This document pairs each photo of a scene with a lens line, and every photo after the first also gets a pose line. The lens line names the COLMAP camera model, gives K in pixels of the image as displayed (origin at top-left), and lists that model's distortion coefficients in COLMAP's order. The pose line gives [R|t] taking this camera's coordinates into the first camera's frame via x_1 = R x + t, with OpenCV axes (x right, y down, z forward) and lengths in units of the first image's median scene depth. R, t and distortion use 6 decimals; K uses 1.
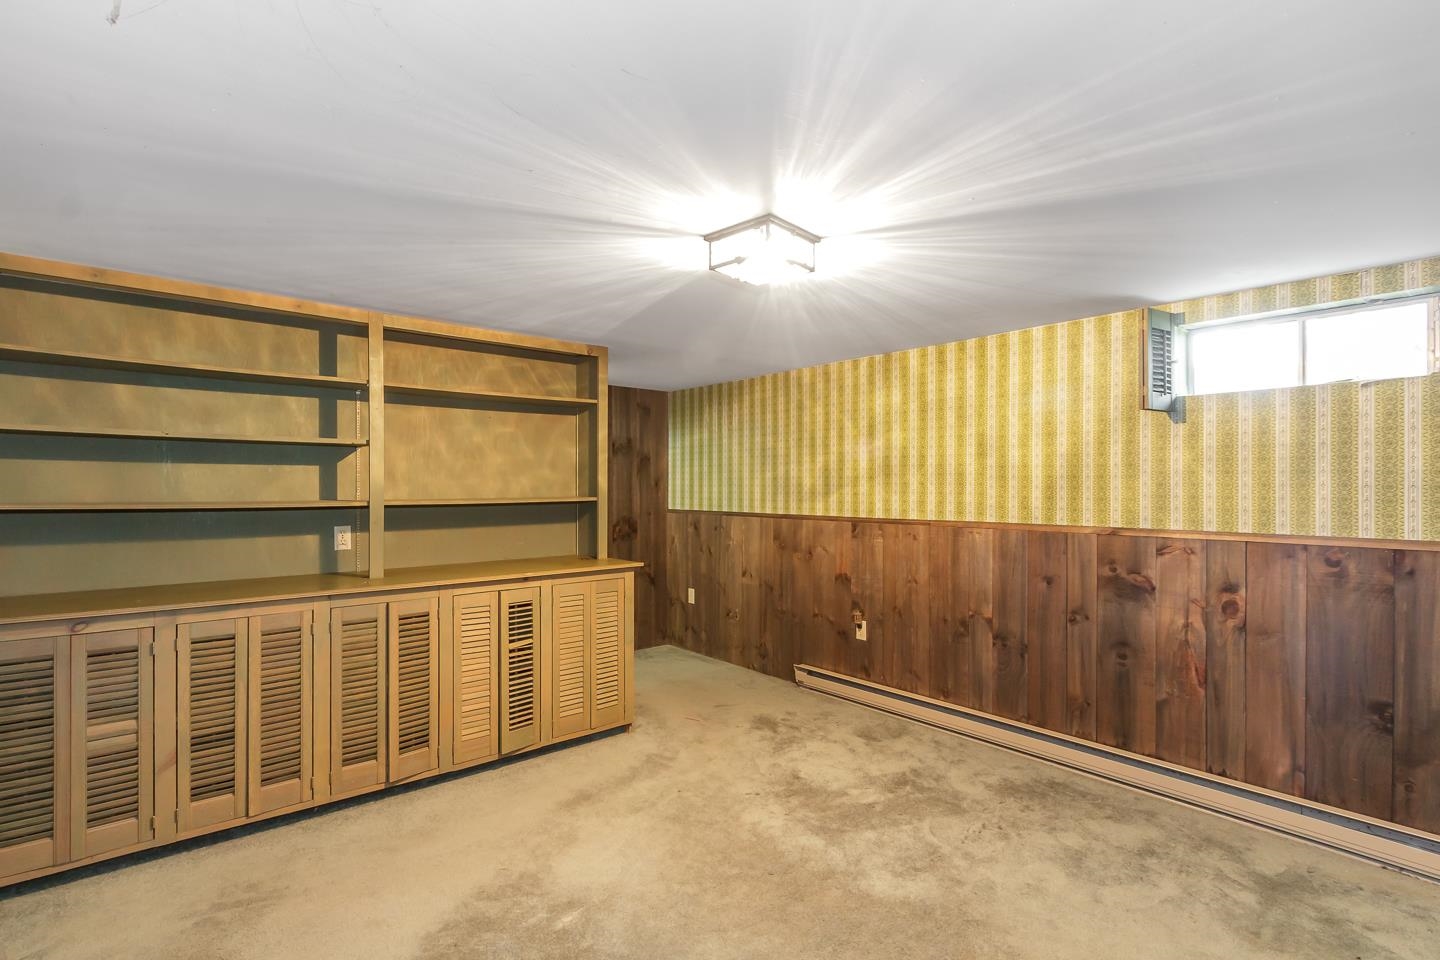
lens RADIAL K [[665.2, 0, 724.8], [0, 665.2, 487.1], [0, 0, 1]] dist [-0.002822, -0.001061]
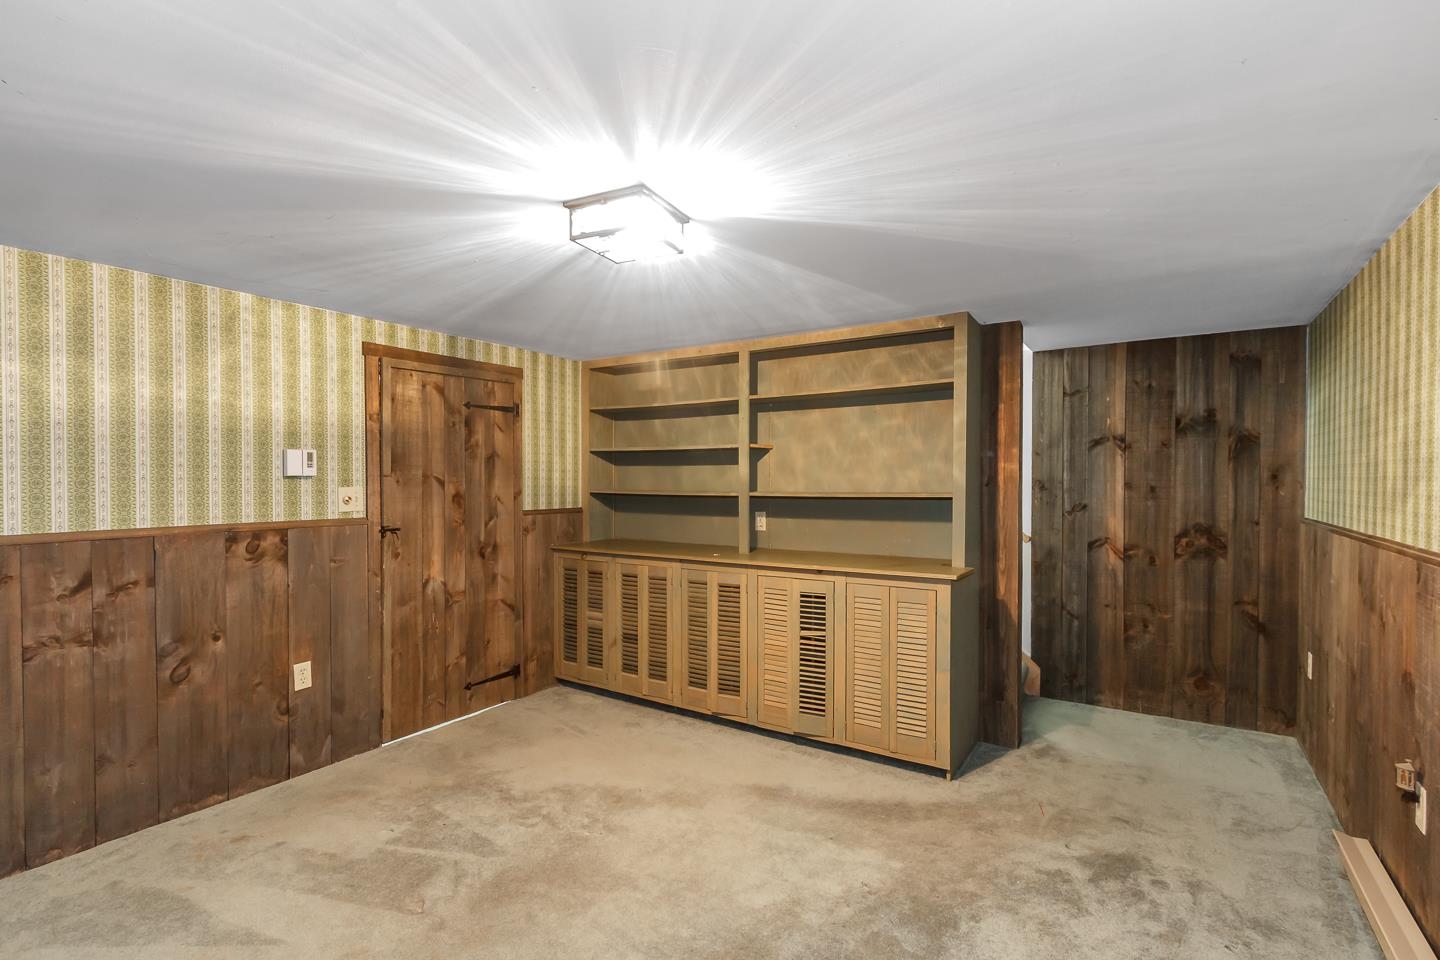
lens RADIAL K [[682.4, 0, 716.0], [0, 682.4, 490.3], [0, 0, 1]] dist [0.002453, 0.000298]
pose [[0.281131, 0.014260, -0.959563, 0.654371], [-0.000616, 0.999892, 0.014679, -0.001475], [0.959669, -0.003536, 0.281109, 0.552712]]
